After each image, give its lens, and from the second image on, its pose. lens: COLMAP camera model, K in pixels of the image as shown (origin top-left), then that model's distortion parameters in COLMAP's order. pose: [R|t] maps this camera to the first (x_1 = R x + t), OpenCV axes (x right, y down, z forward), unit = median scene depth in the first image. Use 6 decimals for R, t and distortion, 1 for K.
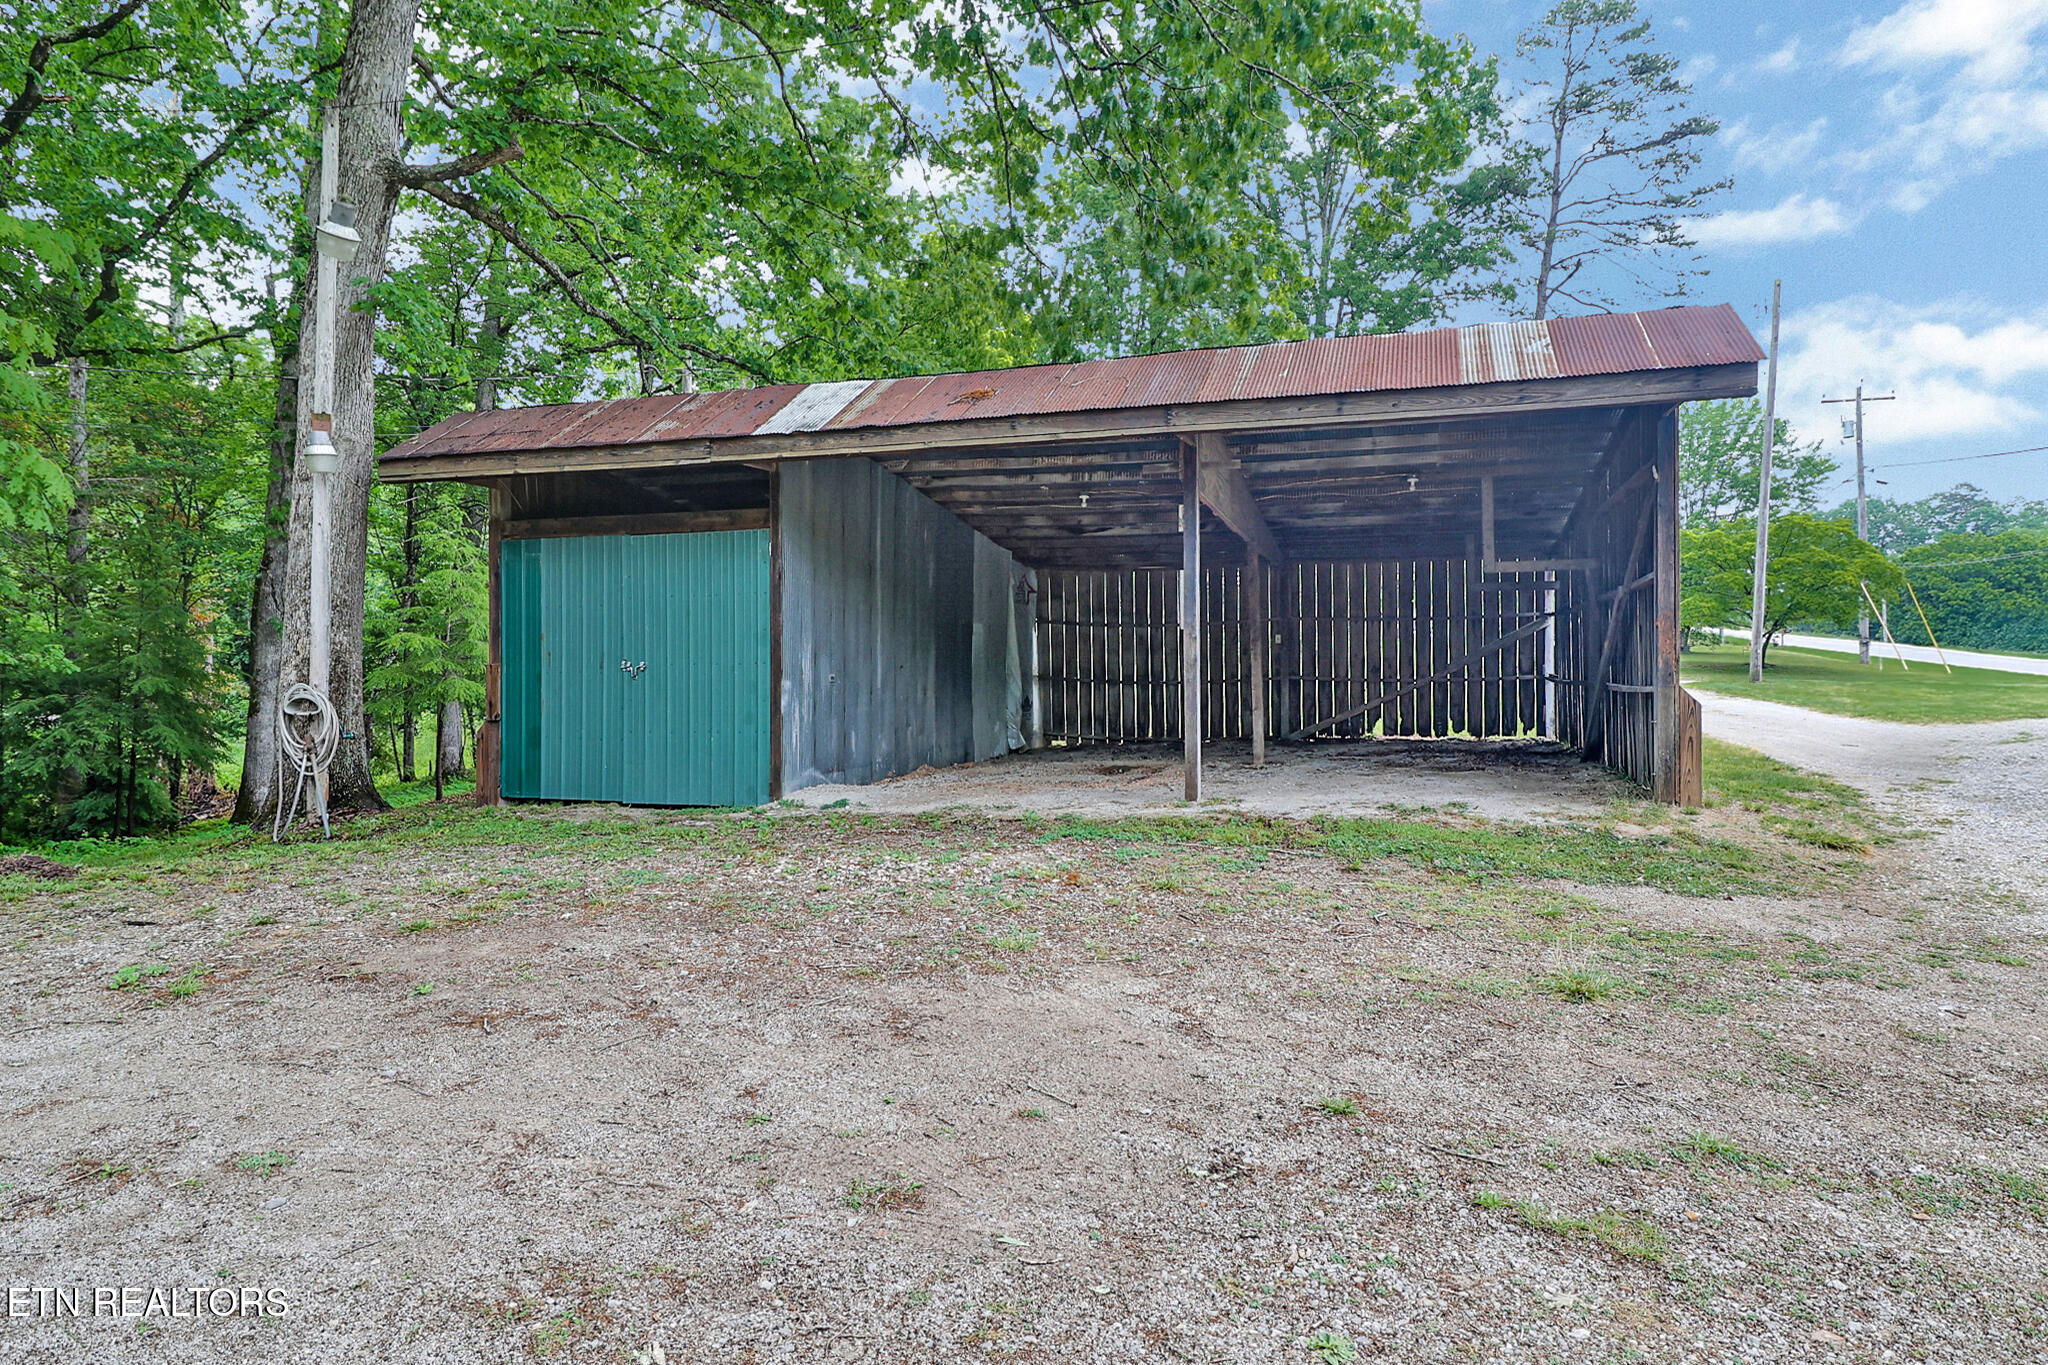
lens RADIAL K [[1209.4, 0, 1024.0], [0, 1209.4, 682.5], [0, 0, 1]] dist [-0.000617, -0.000051]
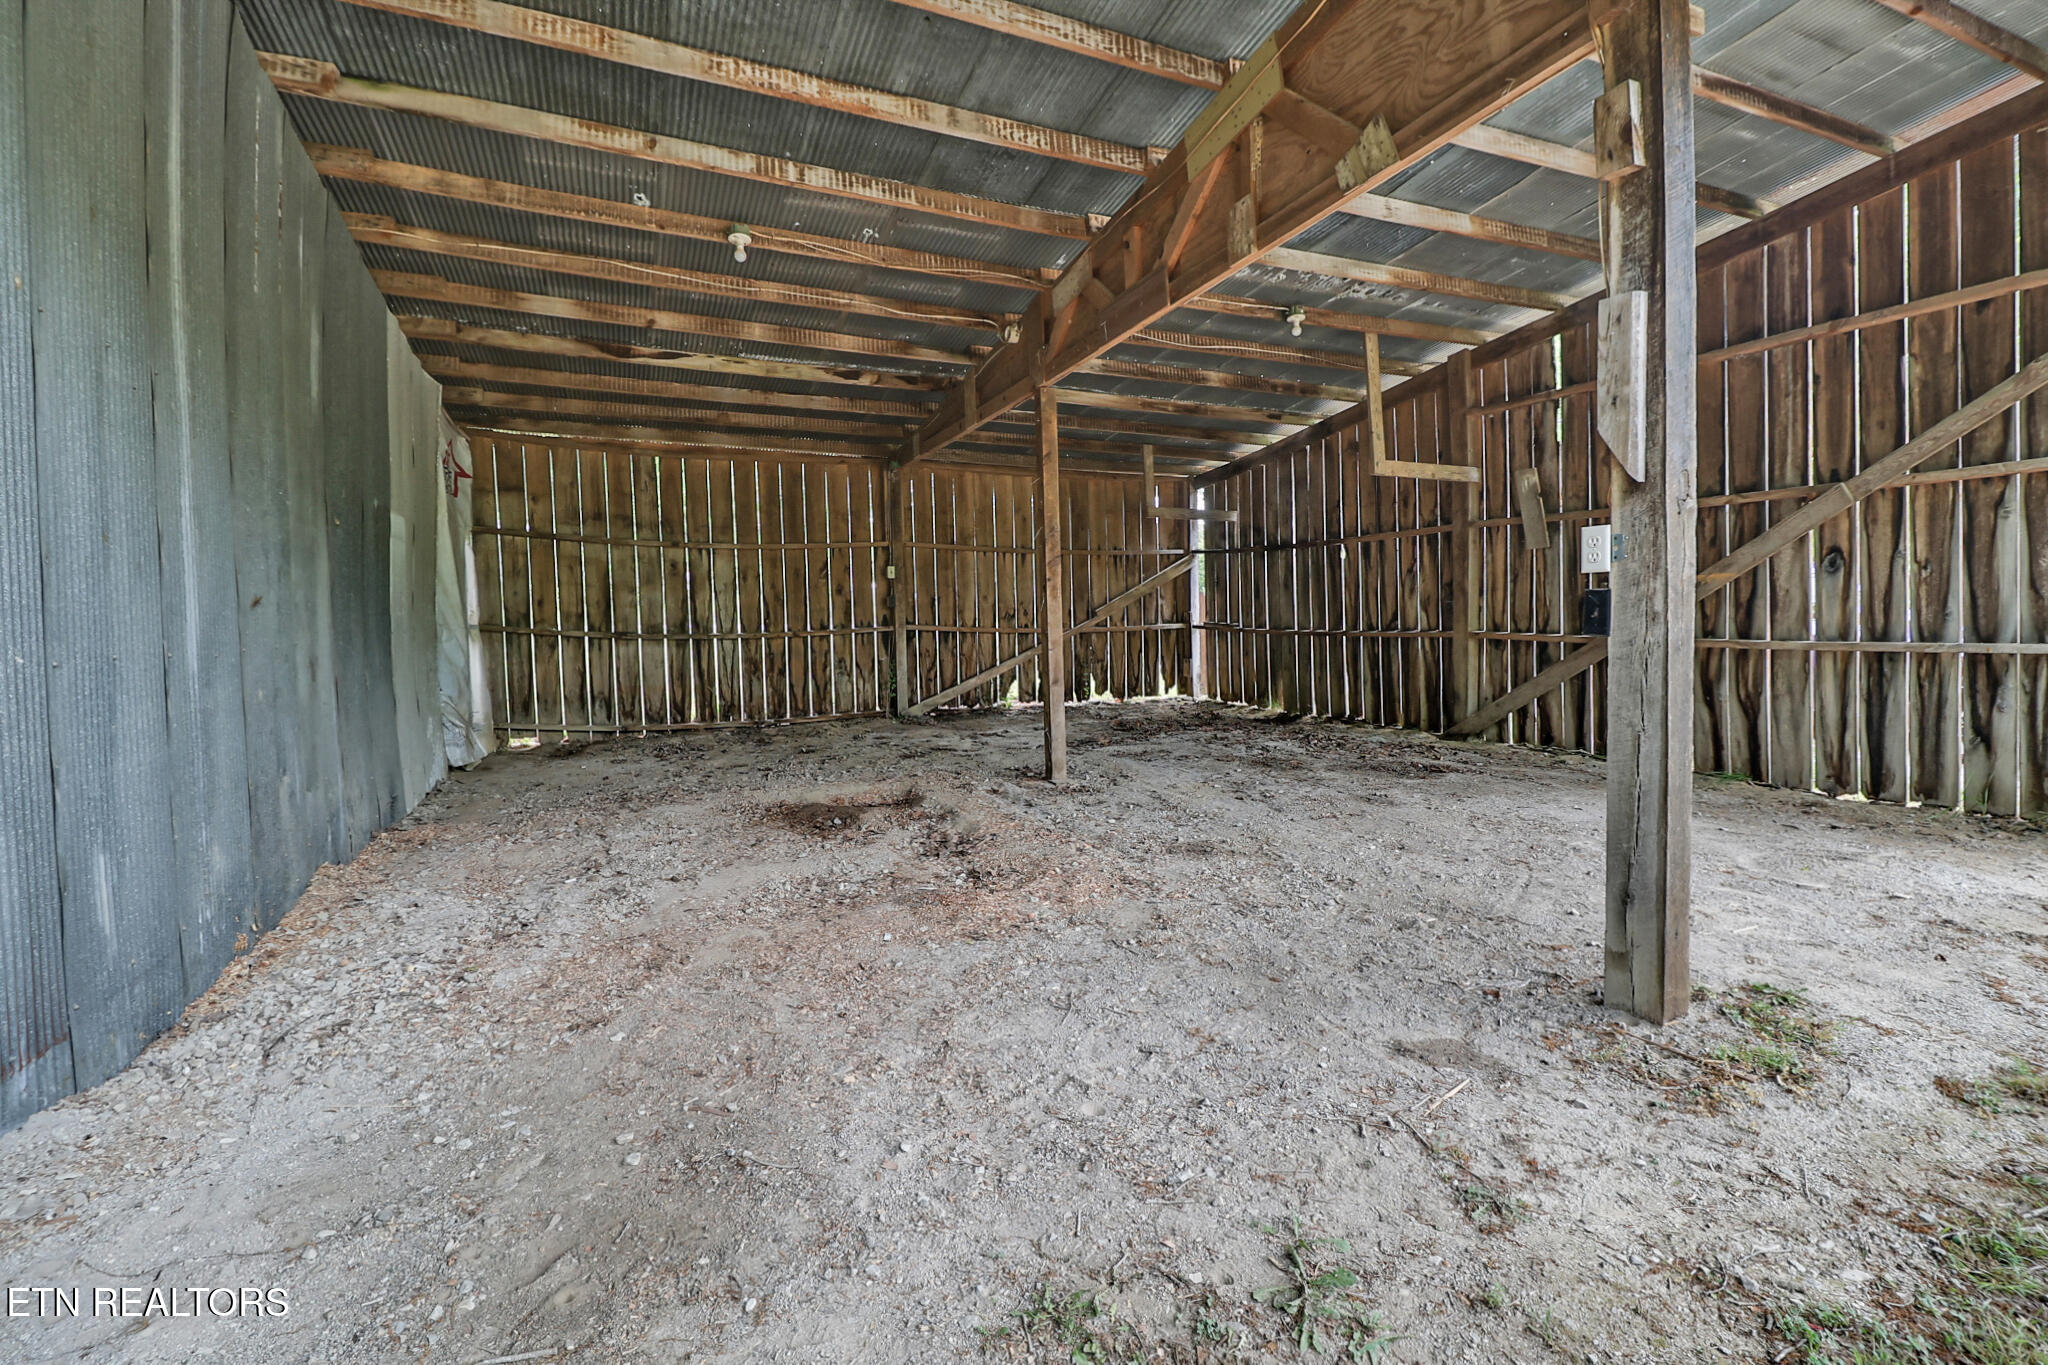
lens RADIAL K [[941.1, 0, 1024.1], [0, 941.1, 660.9], [0, 0, 1]] dist [-0.003669, -0.000713]
pose [[0.754972, -0.027454, 0.655182, -0.093708], [0.004923, 0.999332, 0.036203, -0.004269], [-0.655738, -0.024107, 0.754603, 0.558997]]
